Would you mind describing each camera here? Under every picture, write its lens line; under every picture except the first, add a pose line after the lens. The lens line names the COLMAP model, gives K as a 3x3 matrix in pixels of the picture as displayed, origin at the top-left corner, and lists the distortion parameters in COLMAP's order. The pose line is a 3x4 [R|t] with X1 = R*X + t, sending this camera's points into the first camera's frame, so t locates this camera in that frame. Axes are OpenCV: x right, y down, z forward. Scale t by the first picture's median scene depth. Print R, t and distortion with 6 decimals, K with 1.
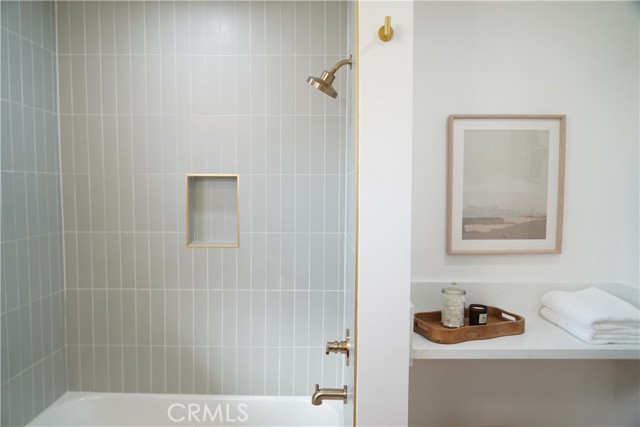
lens RADIAL K [[431.7, 0, 320.0], [0, 431.7, 213.5], [0, 0, 1]] dist [-0.006981, 0.001878]
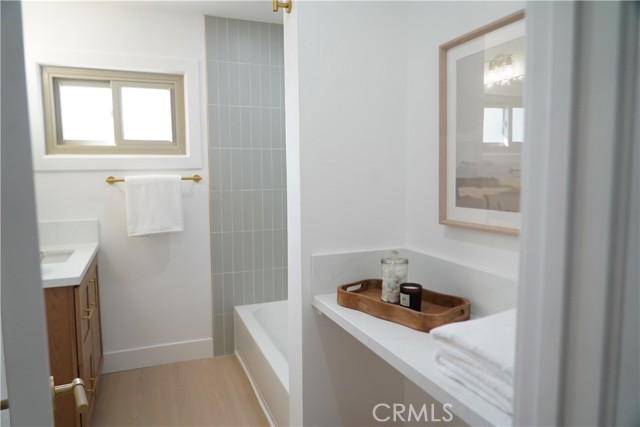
lens RADIAL K [[431.7, 0, 320.0], [0, 431.7, 213.5], [0, 0, 1]] dist [-0.006981, 0.001878]
pose [[0.352695, 0.078848, -0.932410, 0.959770], [-0.040385, 0.996798, 0.069017, 0.029888], [0.934866, 0.013314, 0.354750, 0.505726]]
